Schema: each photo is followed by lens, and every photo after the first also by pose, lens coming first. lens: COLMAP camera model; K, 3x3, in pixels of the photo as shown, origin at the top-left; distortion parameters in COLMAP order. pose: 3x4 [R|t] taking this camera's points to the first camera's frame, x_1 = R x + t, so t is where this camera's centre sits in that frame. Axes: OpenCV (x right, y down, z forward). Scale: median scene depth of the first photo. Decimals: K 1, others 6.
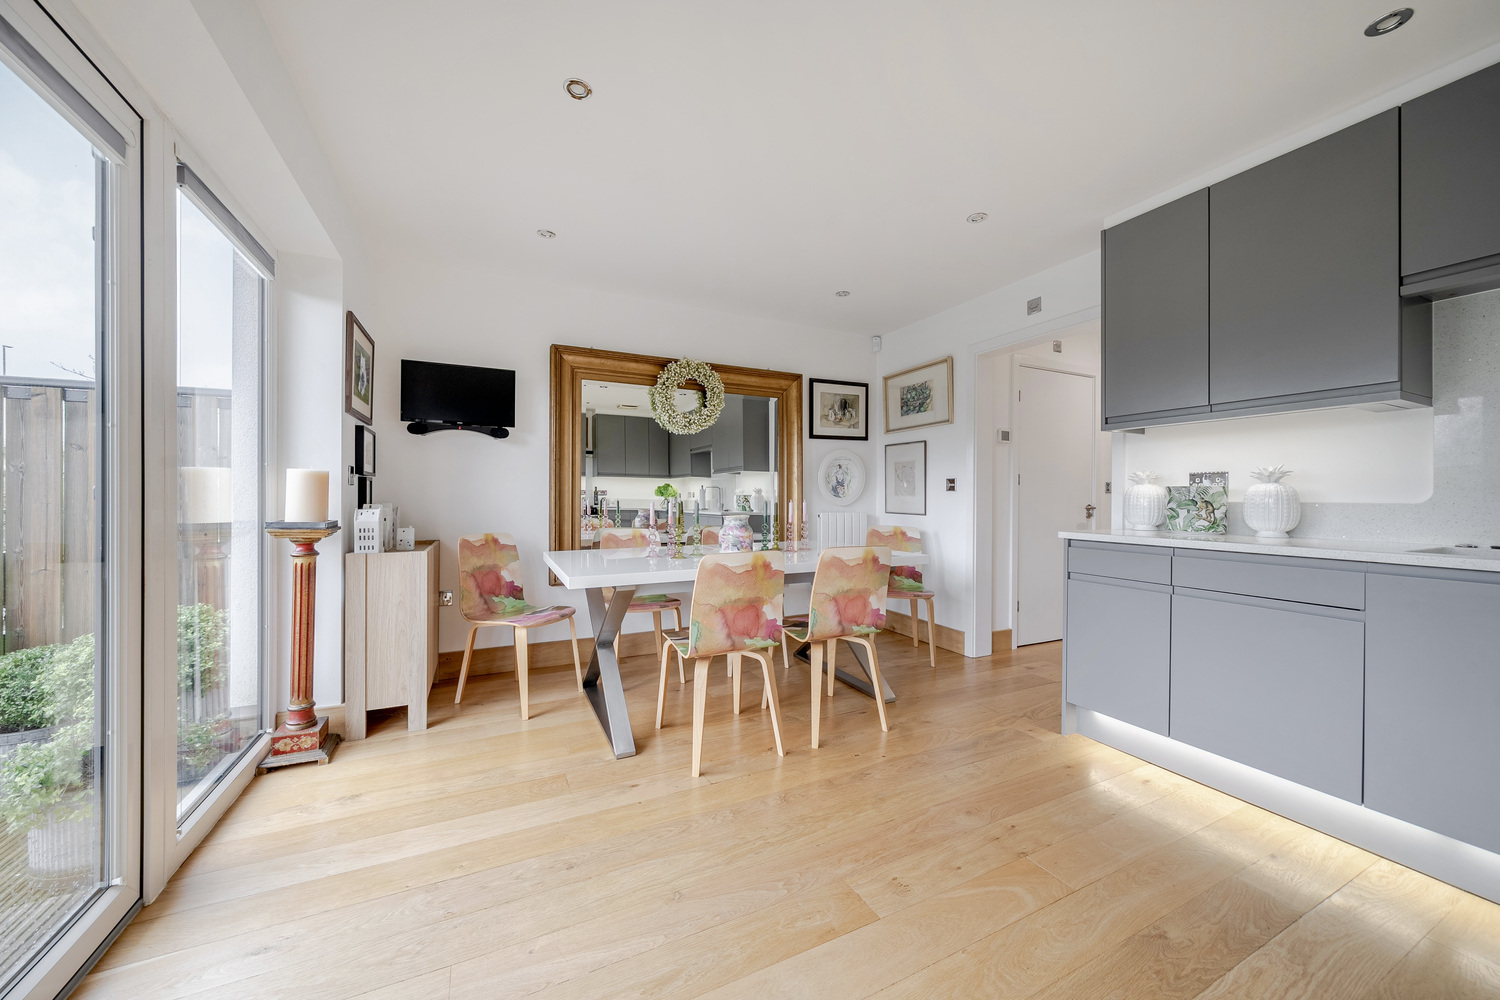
lens RADIAL K [[551.4, 0, 745.3], [0, 551.4, 499.5], [0, 0, 1]] dist [-0.001125, 0.000054]
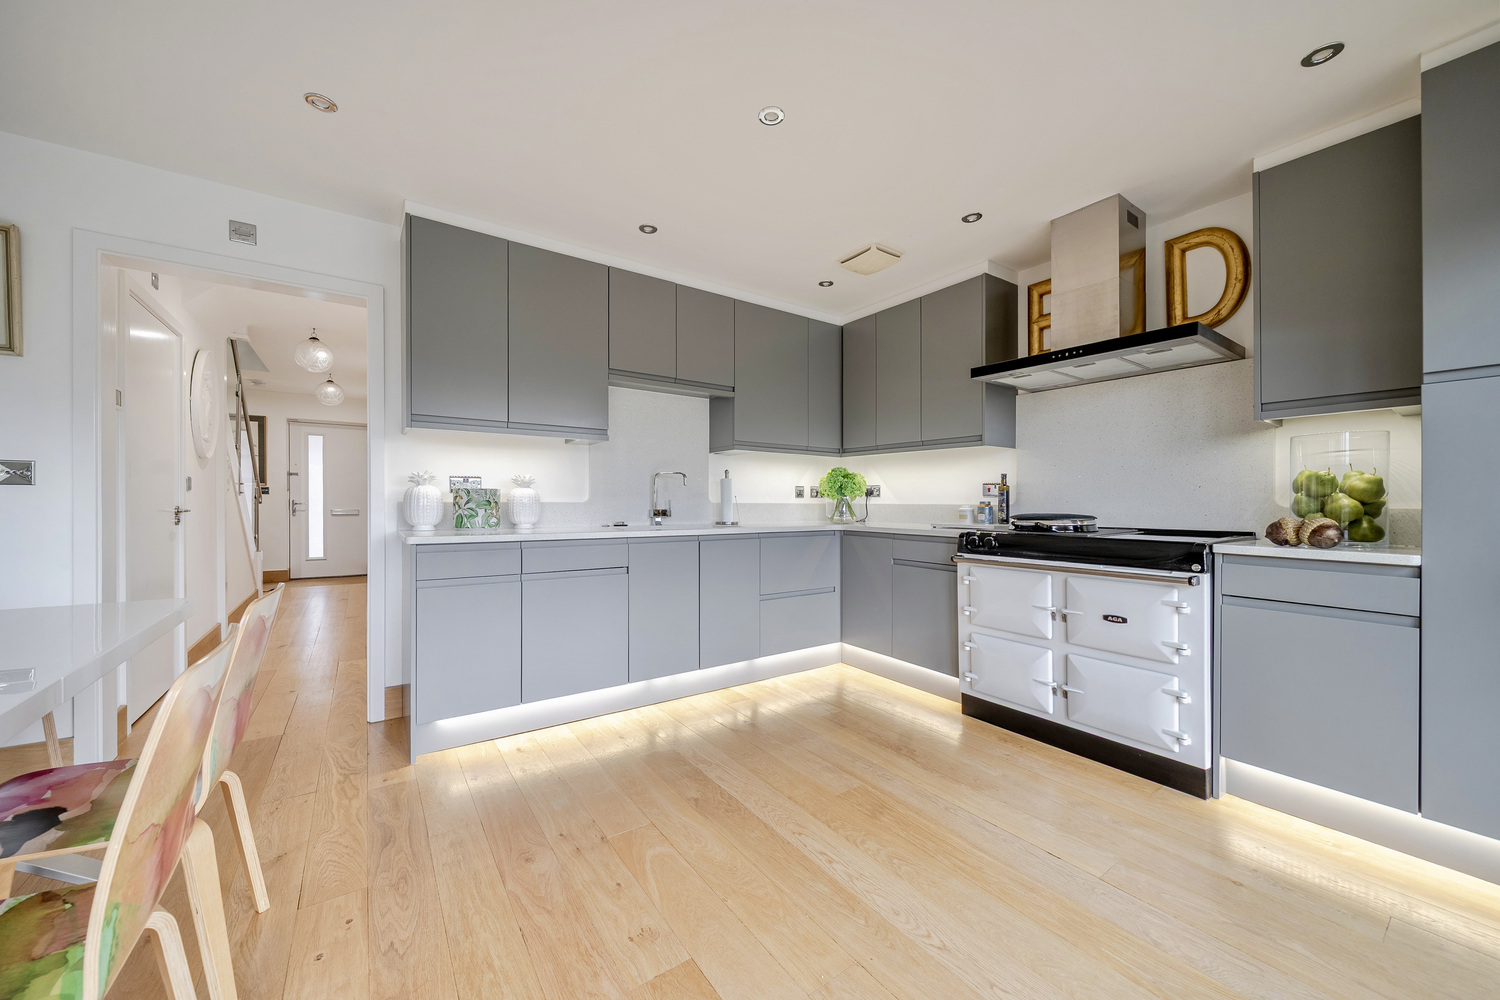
lens RADIAL K [[551.4, 0, 745.1], [0, 551.4, 500.3], [0, 0, 1]] dist [-0.001125, 0.000054]
pose [[-0.166002, -0.002816, 0.986121, -0.469976], [-0.002059, 0.999995, 0.002509, -0.004572], [-0.986123, -0.001614, -0.166006, 0.741534]]
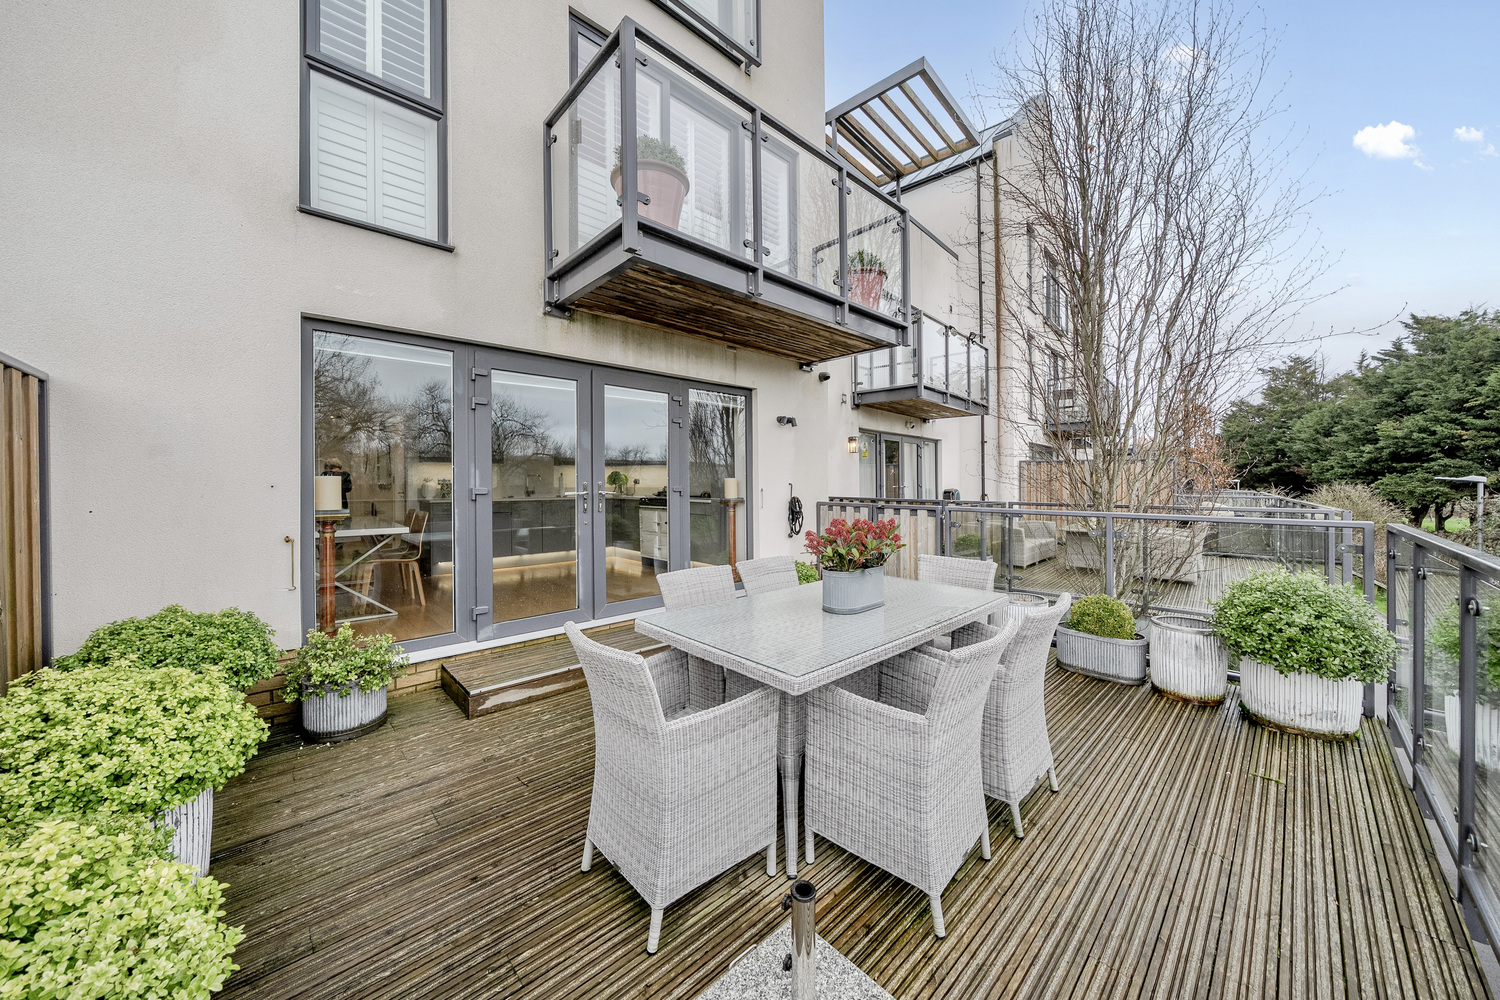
lens RADIAL K [[517.6, 0, 746.4], [0, 517.6, 485.5], [0, 0, 1]] dist [-0.012312, 0.001181]
pose [[-0.300165, -0.010174, 0.953833, -2.727165], [0.003203, 0.999927, 0.011673, -0.043649], [-0.953882, 0.006559, -0.300111, 0.353908]]
